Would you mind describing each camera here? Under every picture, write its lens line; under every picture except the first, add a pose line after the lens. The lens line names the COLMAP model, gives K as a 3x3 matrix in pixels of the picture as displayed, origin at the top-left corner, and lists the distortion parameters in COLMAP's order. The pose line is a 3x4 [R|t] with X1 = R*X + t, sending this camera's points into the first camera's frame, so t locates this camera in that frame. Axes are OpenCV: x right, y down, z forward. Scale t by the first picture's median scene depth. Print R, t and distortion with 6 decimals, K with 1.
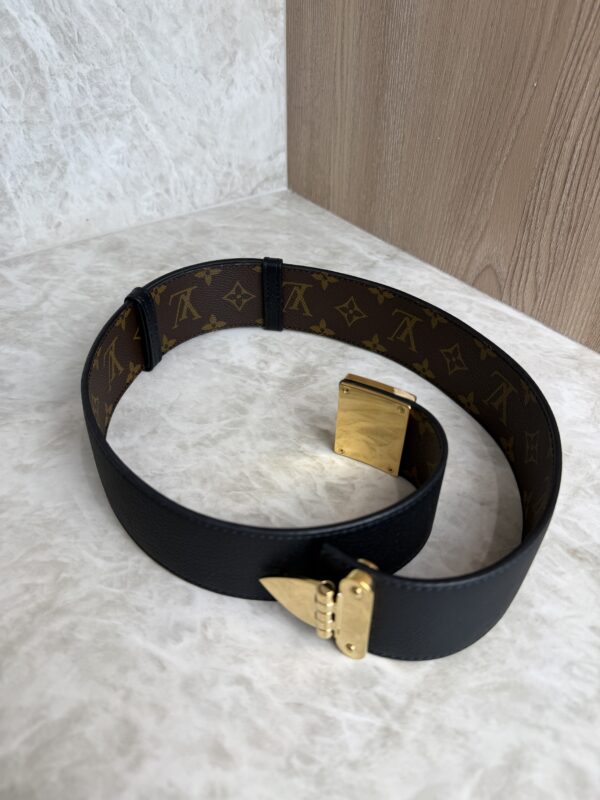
lens RADIAL K [[573.7, 0, 303.5], [0, 573.7, 398.2], [0, 0, 1]] dist [0.072649, -0.128556]
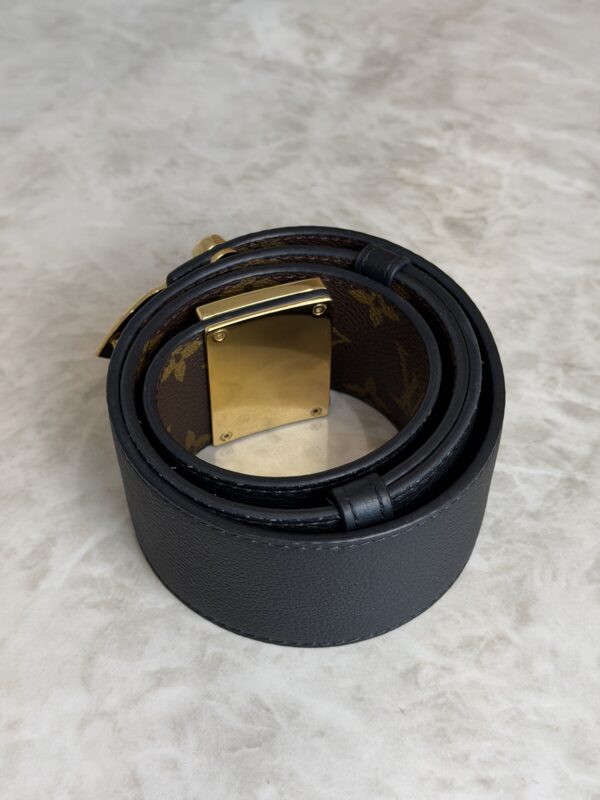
lens RADIAL K [[1126.7, 0, 299.5], [0, 1126.7, 404.0], [0, 0, 1]] dist [0.199904, -0.507567]
pose [[0.996985, -0.065892, 0.040968, -0.155707], [0.057518, 0.982033, 0.179731, 0.085674], [-0.052074, -0.176833, 0.982862, -0.280936]]
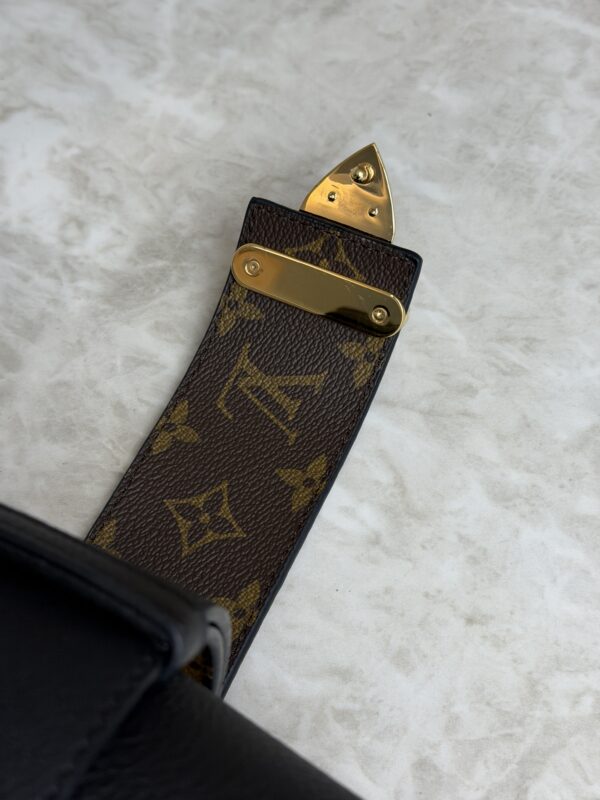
lens RADIAL K [[1126.7, 0, 299.5], [0, 1126.7, 404.0], [0, 0, 1]] dist [0.199904, -0.507567]
pose [[0.996688, 0.034024, -0.073863, 0.170835], [-0.007029, 0.940911, 0.338580, -0.225858], [0.081019, -0.336940, 0.938034, 0.122038]]
